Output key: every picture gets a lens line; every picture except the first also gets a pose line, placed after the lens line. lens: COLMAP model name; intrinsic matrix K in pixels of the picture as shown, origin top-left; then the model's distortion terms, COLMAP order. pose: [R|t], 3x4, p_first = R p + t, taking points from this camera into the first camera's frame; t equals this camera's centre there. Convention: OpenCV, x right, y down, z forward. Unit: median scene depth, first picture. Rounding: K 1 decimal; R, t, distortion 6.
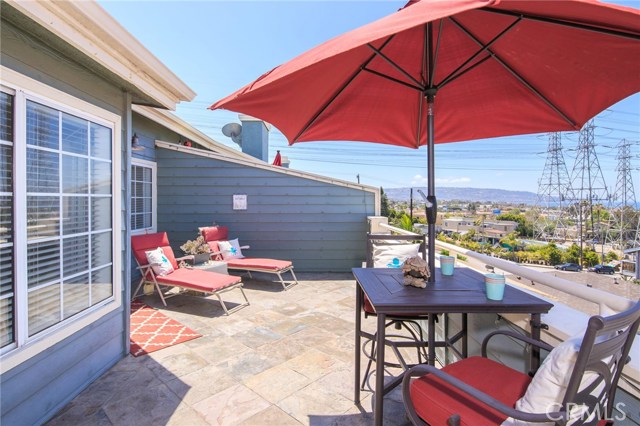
lens RADIAL K [[332.1, 0, 306.3], [0, 332.1, 204.9], [0, 0, 1]] dist [0.019354, -0.007656]
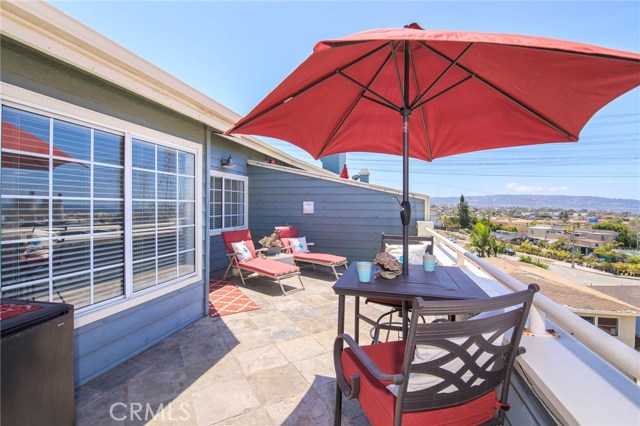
lens RADIAL K [[284.9, 0, 316.0], [0, 284.9, 212.5], [0, 0, 1]] dist [0.009513, -0.002150]
pose [[0.965532, 0.013361, -0.259940, 0.164216], [-0.011620, 0.999899, 0.008234, 0.002654], [0.260023, -0.004929, 0.965590, -0.023643]]
